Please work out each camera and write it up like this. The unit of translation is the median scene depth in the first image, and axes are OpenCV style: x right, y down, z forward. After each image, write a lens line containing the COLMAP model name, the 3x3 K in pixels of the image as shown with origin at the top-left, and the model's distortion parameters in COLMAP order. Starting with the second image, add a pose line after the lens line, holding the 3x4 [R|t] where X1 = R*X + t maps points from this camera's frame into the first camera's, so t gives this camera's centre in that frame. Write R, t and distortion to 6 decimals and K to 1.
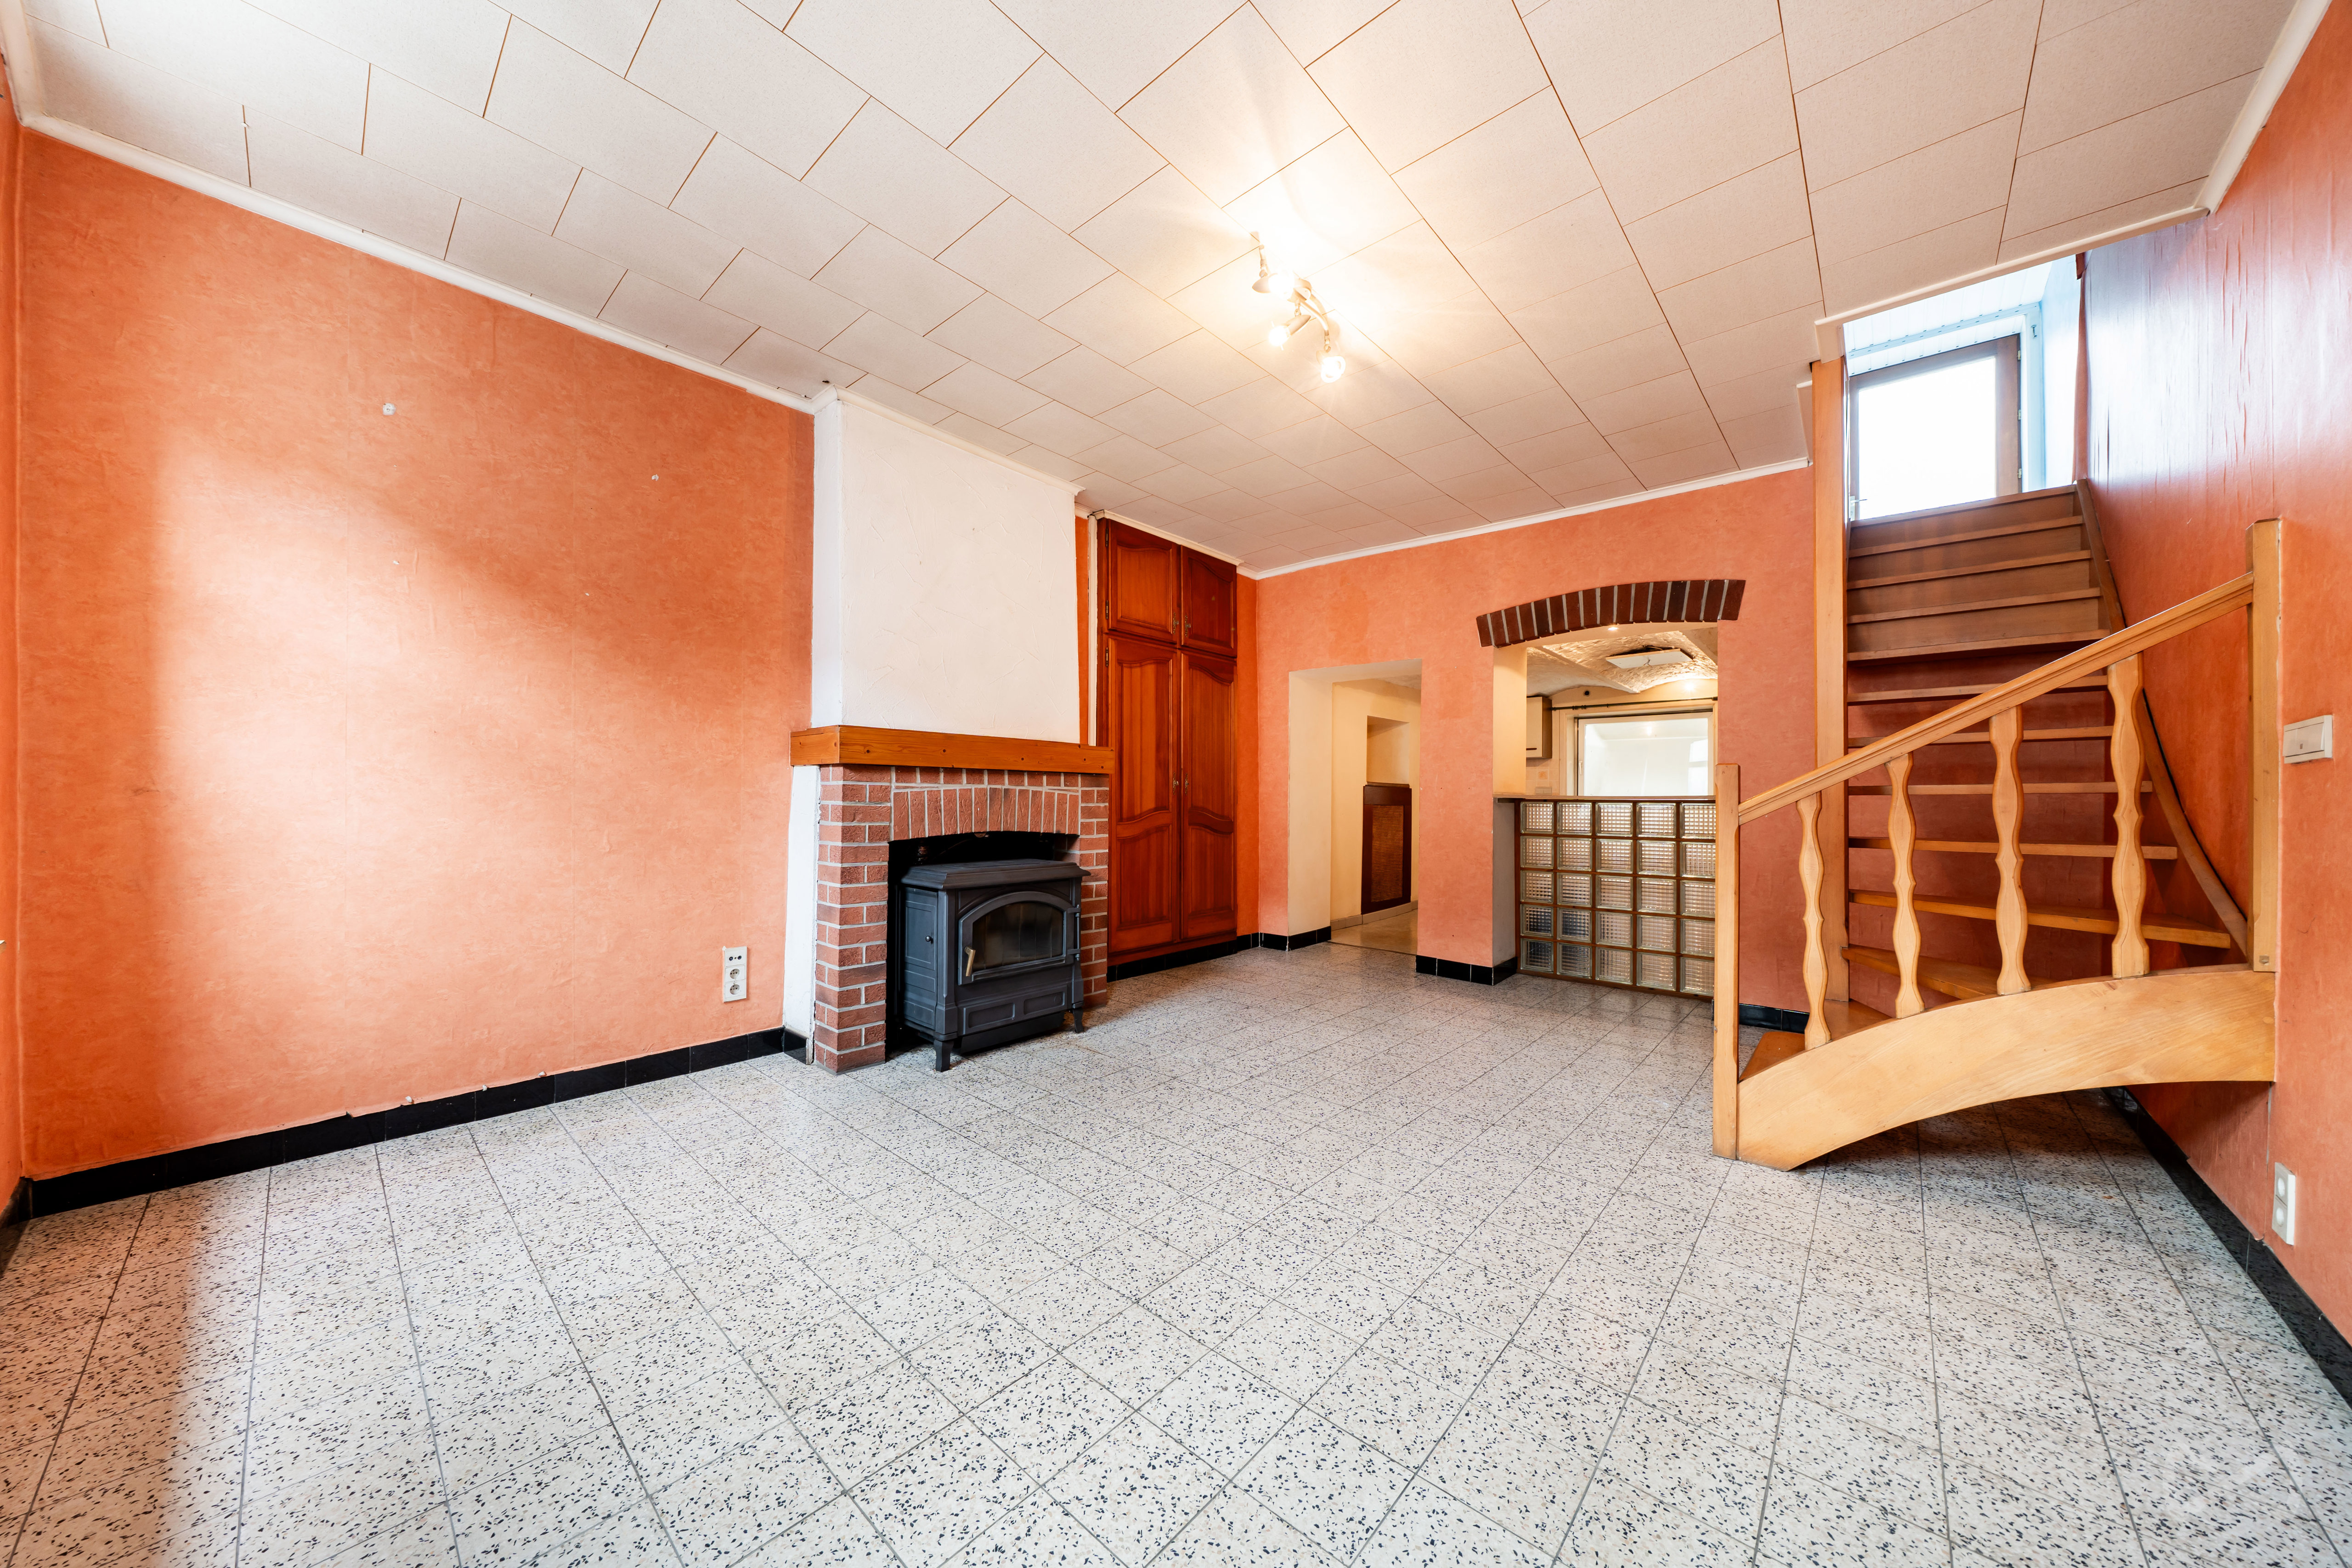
lens RADIAL K [[800.8, 0, 1170.9], [0, 800.8, 793.8], [0, 0, 1]] dist [-0.003229, -0.000220]
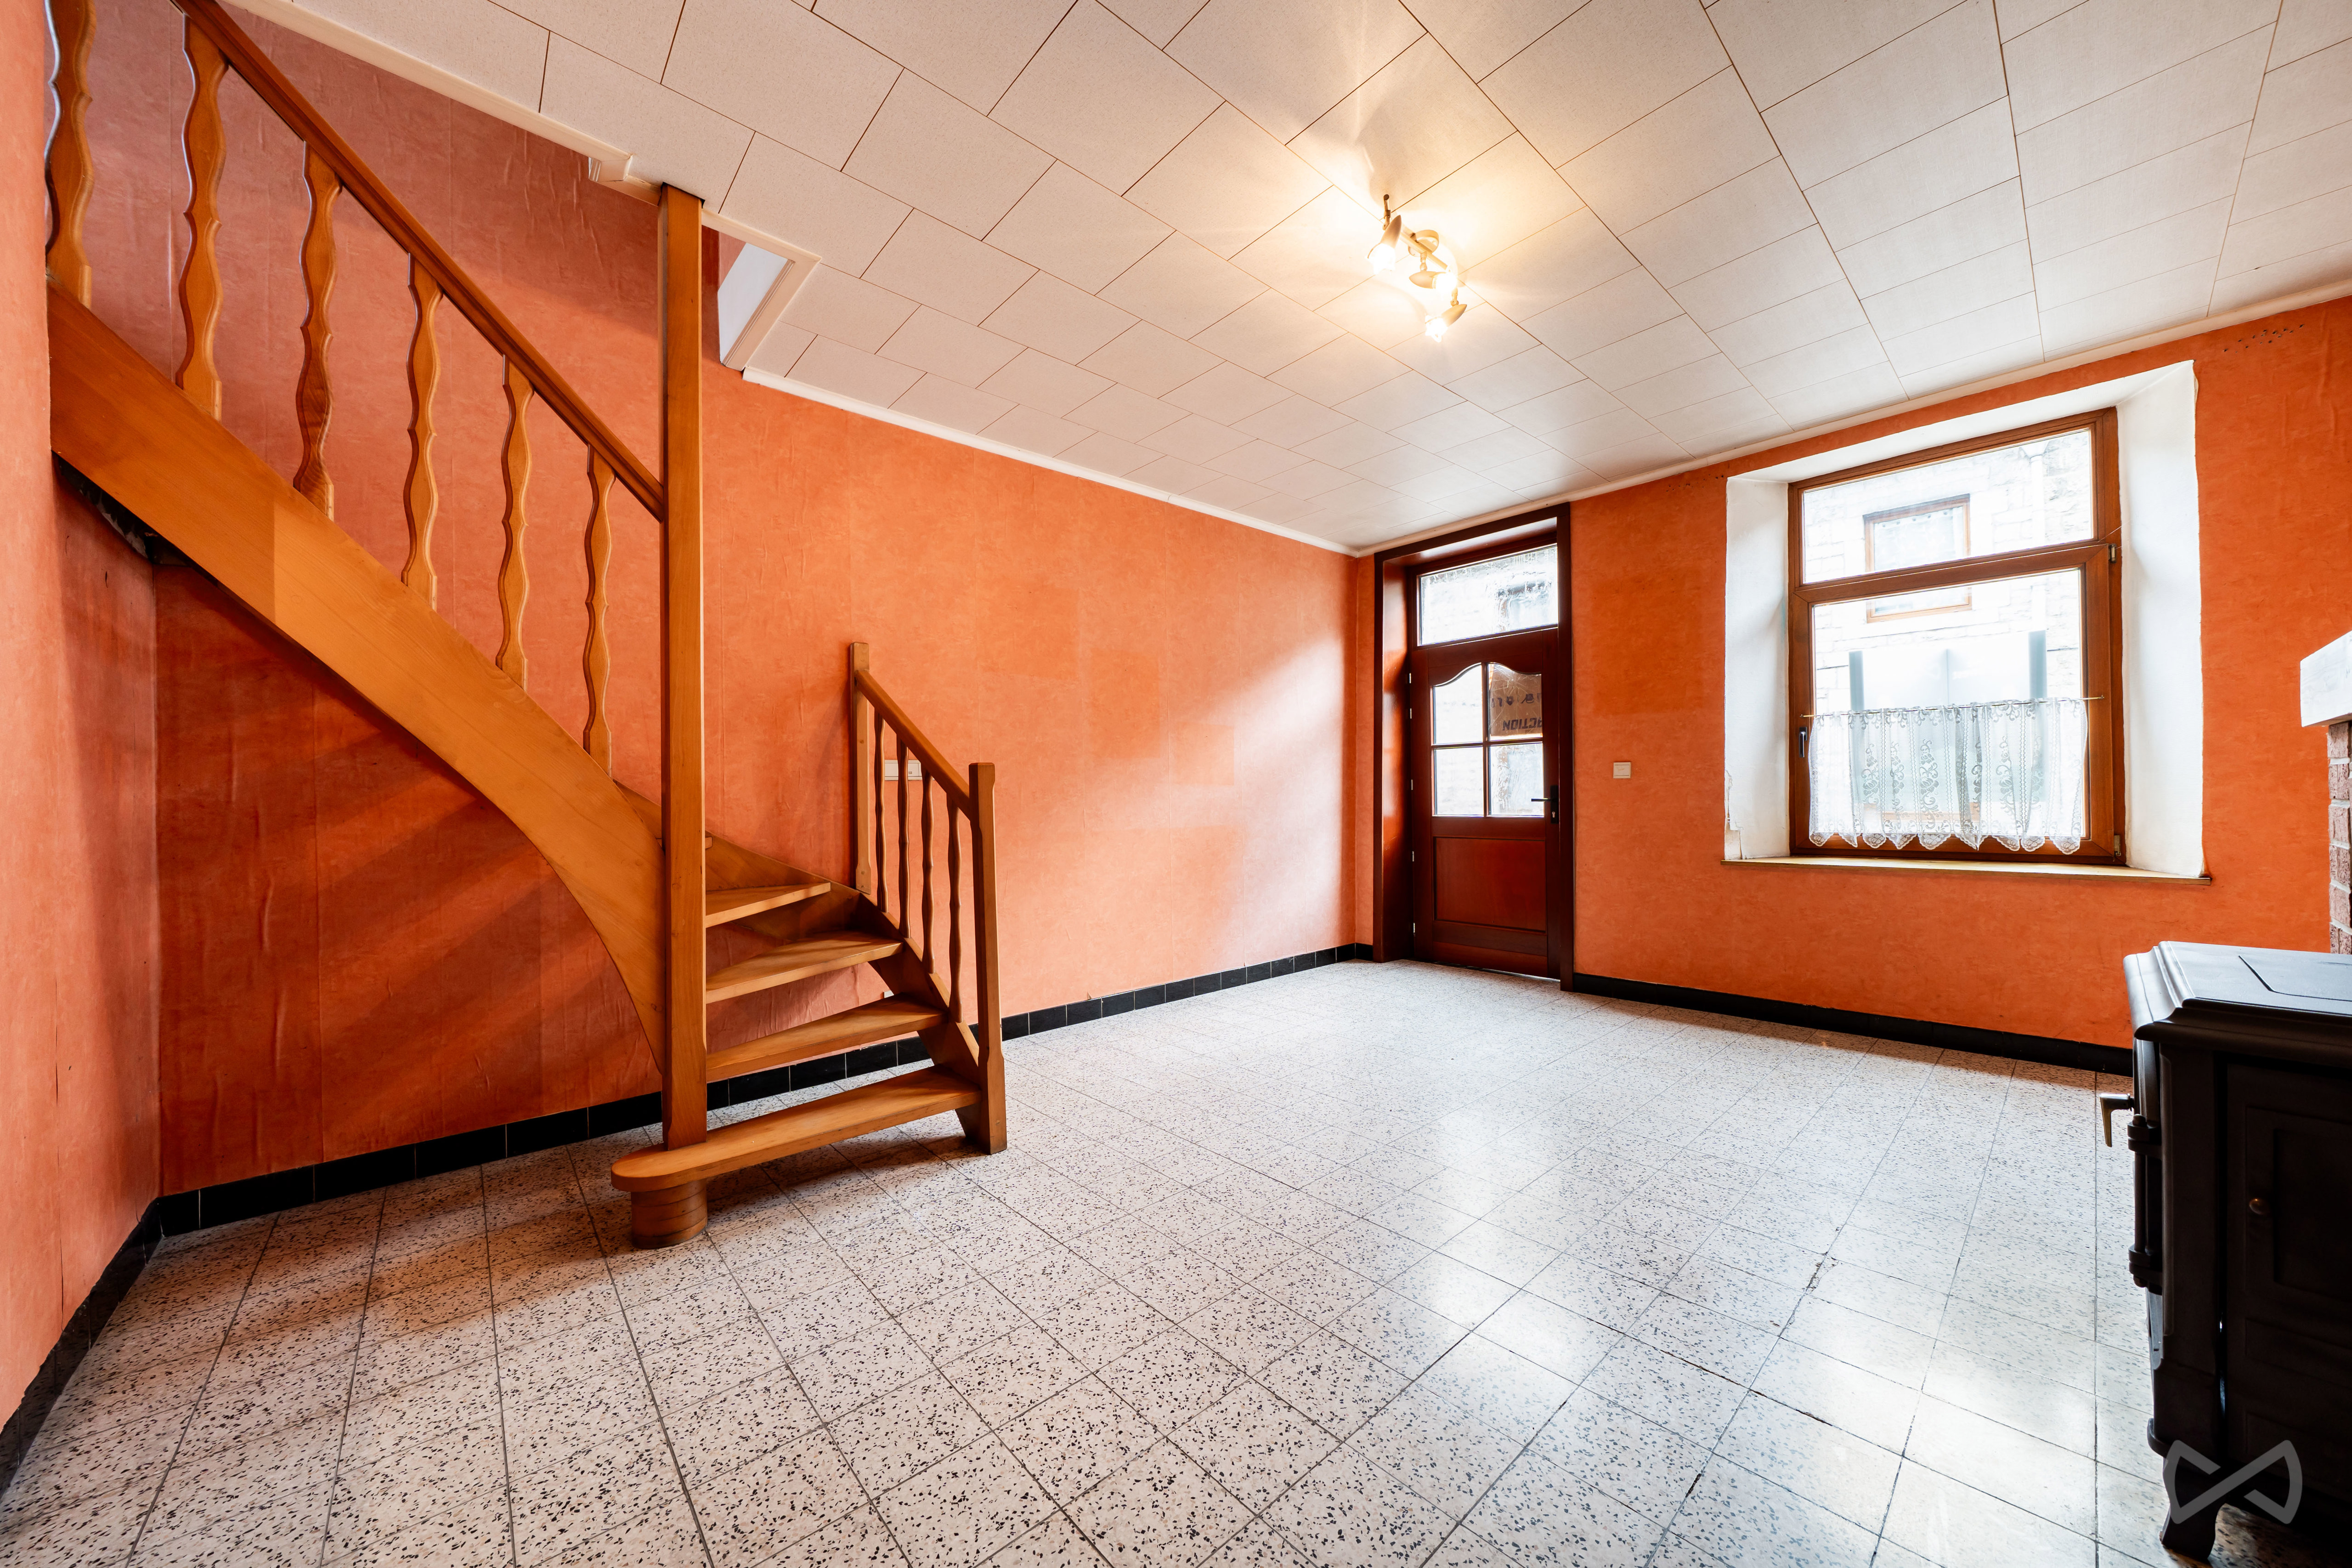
lens RADIAL K [[800.8, 0, 1175.3], [0, 800.8, 792.5], [0, 0, 1]] dist [-0.003229, -0.000220]
pose [[-0.993456, 0.003140, 0.114170, 0.362877], [0.001644, 0.999912, -0.013189, 0.014193], [-0.114201, -0.012914, -0.993374, 2.072965]]
